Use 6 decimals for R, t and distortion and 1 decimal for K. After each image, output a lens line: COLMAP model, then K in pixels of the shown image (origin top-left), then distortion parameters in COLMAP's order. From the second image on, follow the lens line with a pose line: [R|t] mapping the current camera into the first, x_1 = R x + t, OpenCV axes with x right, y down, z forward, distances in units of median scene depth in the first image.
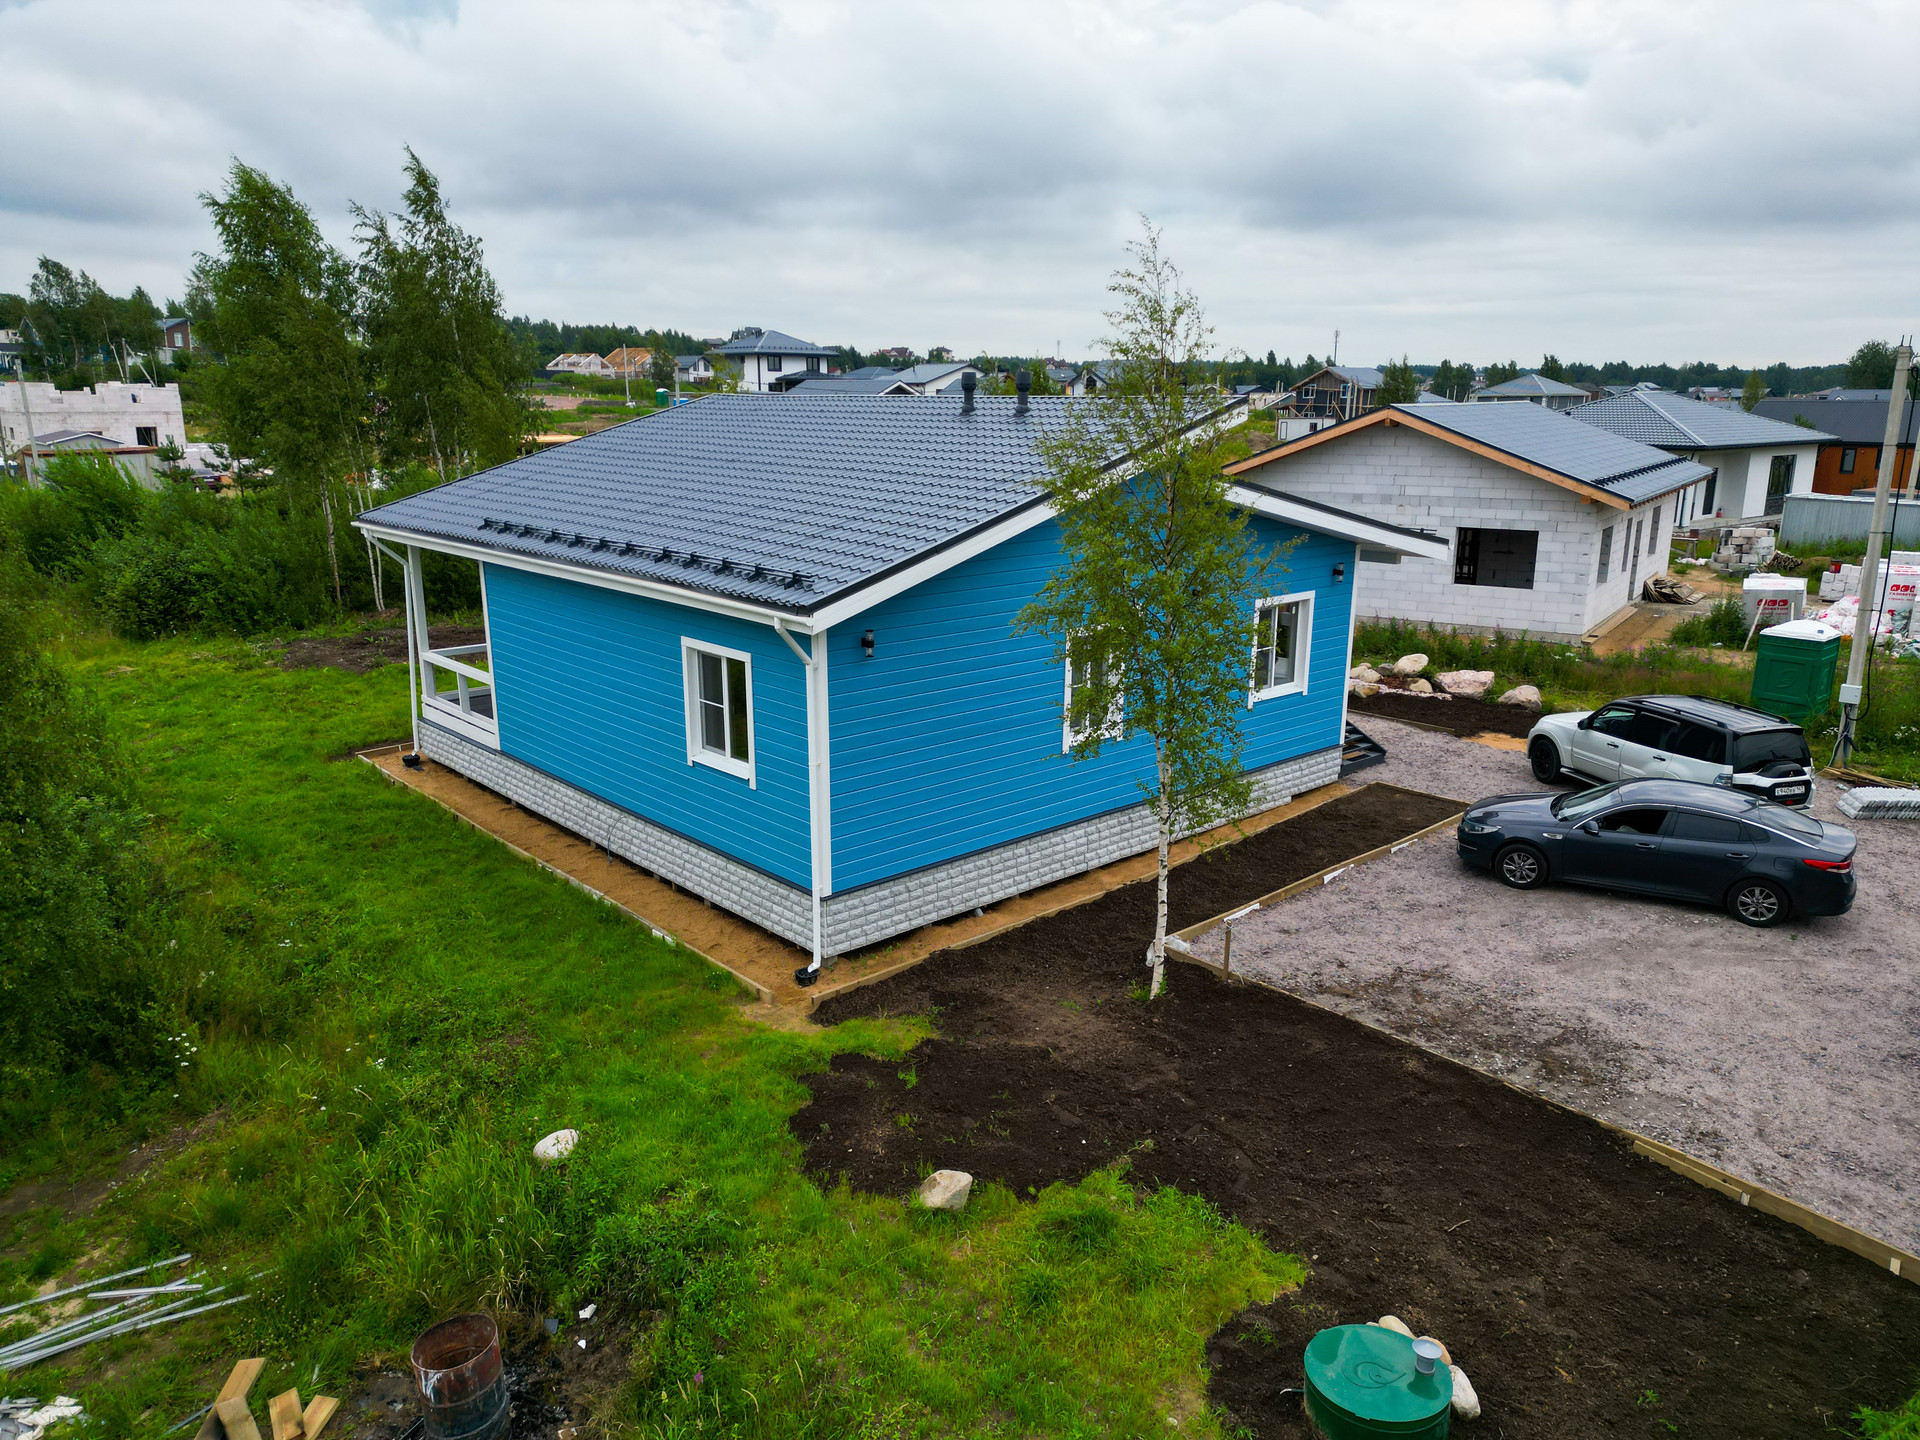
lens RADIAL K [[1355.6, 0, 971.8], [0, 1355.6, 710.0], [0, 0, 1]] dist [0.072449, -0.070458]
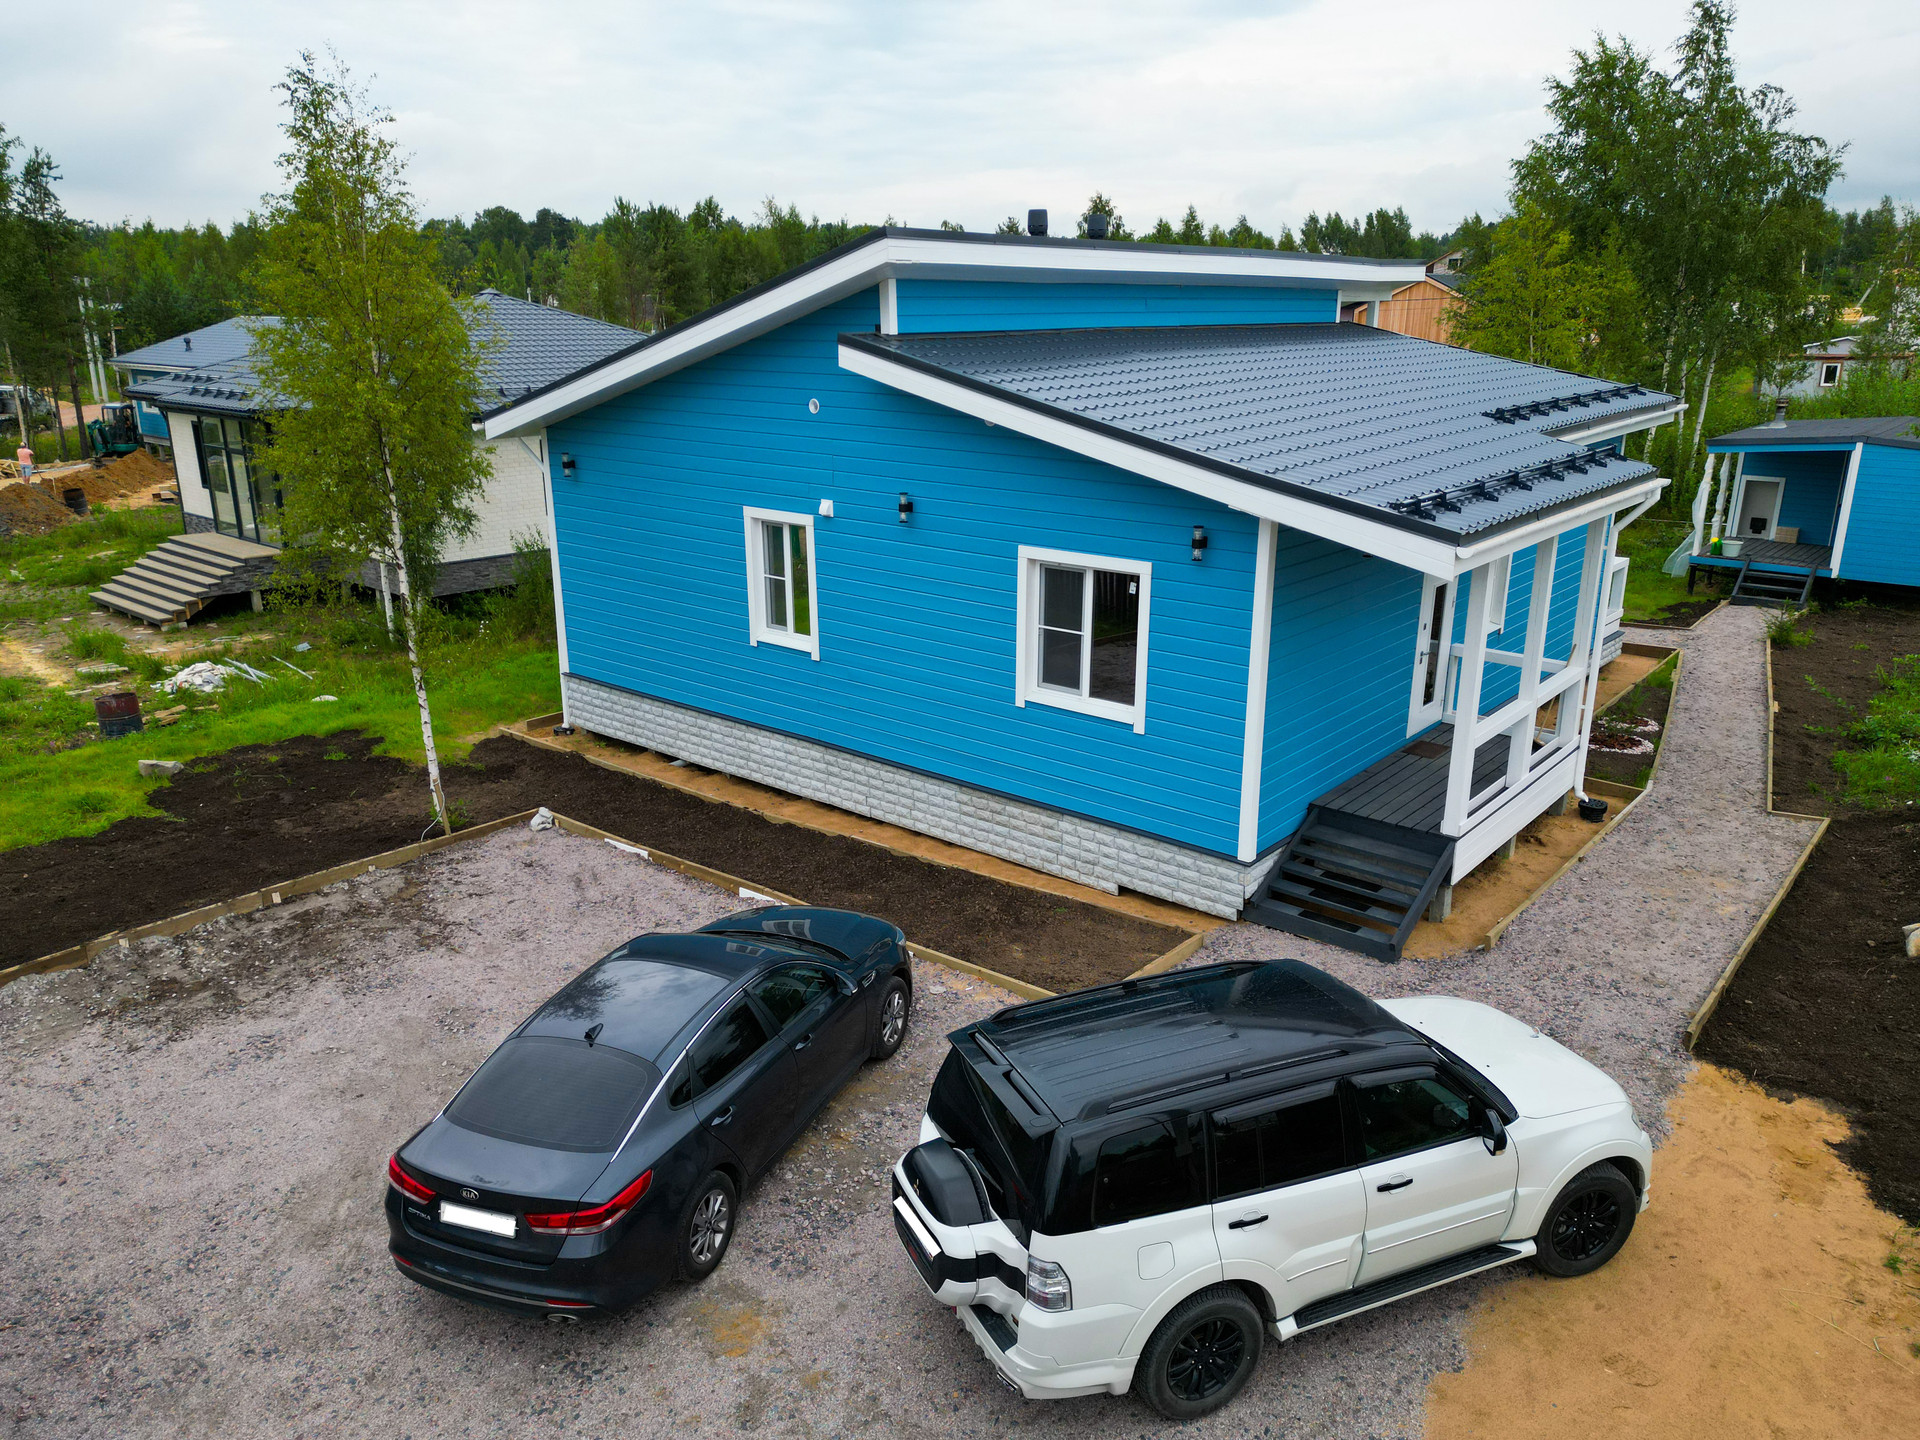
lens RADIAL K [[1355.6, 0, 968.8], [0, 1355.6, 722.5], [0, 0, 1]] dist [0.072449, -0.070458]
pose [[0.128715, 0.283396, -0.950326, 0.988136], [-0.219886, 0.942599, 0.251310, -0.184503], [0.966997, 0.176616, 0.183642, 0.997415]]
